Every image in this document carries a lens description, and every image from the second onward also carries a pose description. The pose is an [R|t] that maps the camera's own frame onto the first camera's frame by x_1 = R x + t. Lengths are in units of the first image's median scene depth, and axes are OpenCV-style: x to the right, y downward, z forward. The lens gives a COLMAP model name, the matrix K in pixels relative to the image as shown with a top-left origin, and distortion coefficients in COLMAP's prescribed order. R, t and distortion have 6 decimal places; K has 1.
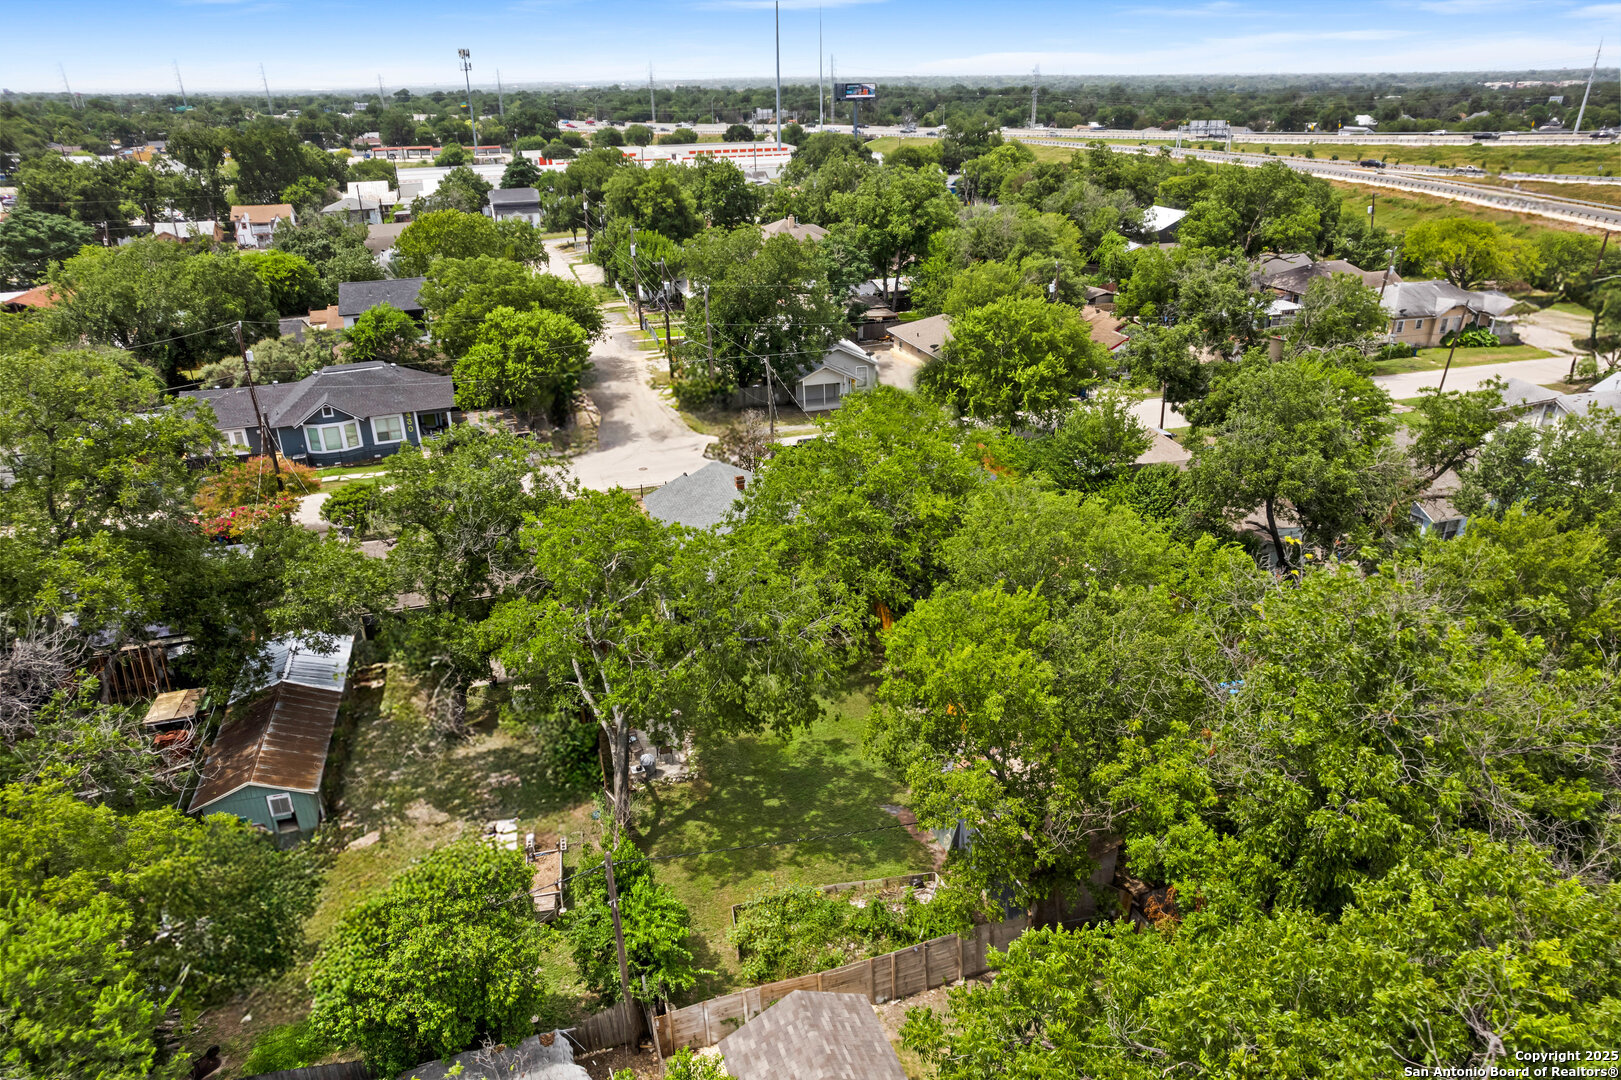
lens RADIAL K [[1038.5, 0, 810.5], [0, 1038.5, 540.0], [0, 0, 1]] dist [-0.086060, 0.074489]
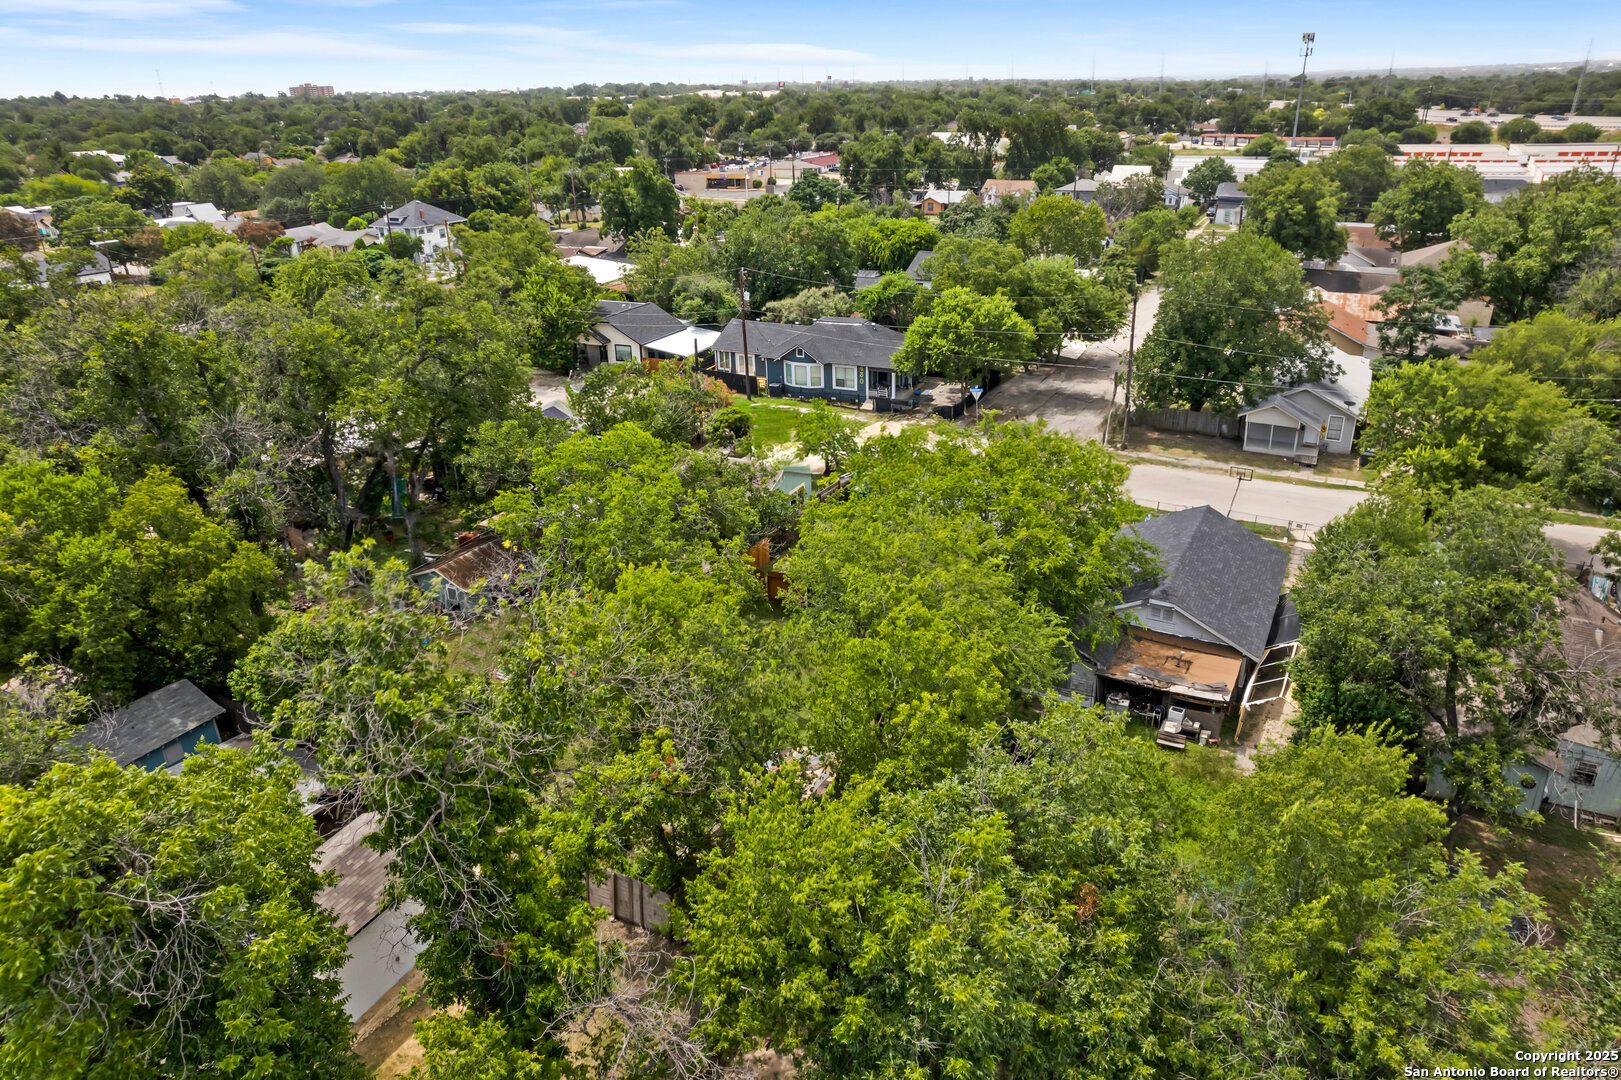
lens RADIAL K [[1038.5, 0, 810.5], [0, 1038.5, 540.0], [0, 0, 1]] dist [-0.086060, 0.074489]
pose [[0.706790, 0.279113, -0.650034, 0.141440], [-0.271171, 0.955581, 0.115462, -0.022290], [0.653387, 0.094663, 0.751082, 0.046643]]
